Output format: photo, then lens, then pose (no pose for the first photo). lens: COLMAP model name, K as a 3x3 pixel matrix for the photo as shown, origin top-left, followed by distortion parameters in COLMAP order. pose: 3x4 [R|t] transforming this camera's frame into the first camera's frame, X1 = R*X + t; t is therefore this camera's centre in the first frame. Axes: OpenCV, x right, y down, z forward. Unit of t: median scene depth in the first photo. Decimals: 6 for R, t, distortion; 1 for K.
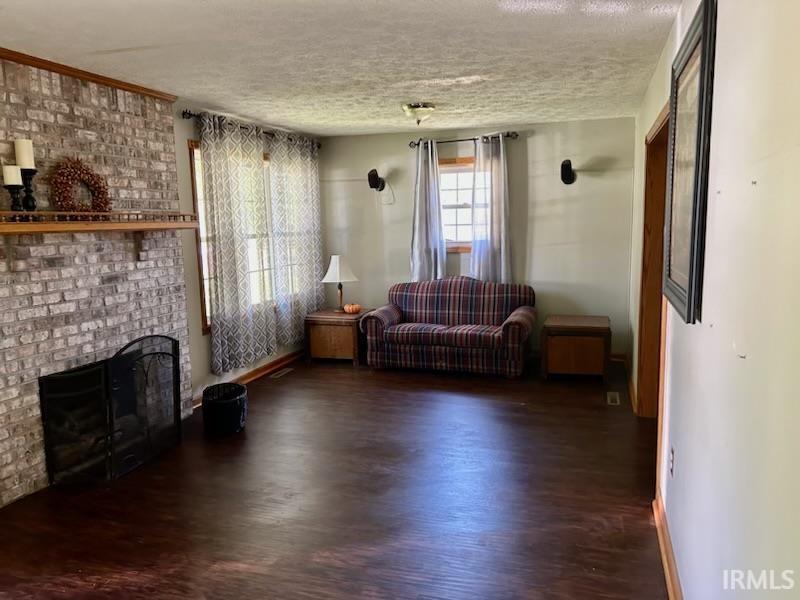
lens RADIAL K [[588.7, 0, 396.8], [0, 588.7, 300.3], [0, 0, 1]] dist [0.006134, -0.011819]
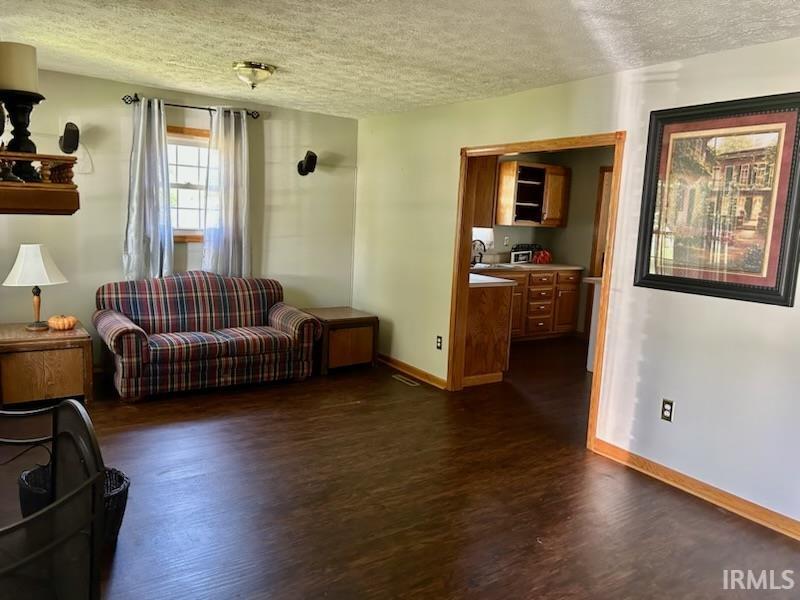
lens RADIAL K [[588.7, 0, 405.3], [0, 588.7, 285.8], [0, 0, 1]] dist [0.006134, -0.011819]
pose [[0.586929, -0.045864, 0.808338, -0.463023], [0.043278, 0.998744, 0.025244, -0.033995], [-0.808481, 0.020167, 0.588177, 0.323220]]
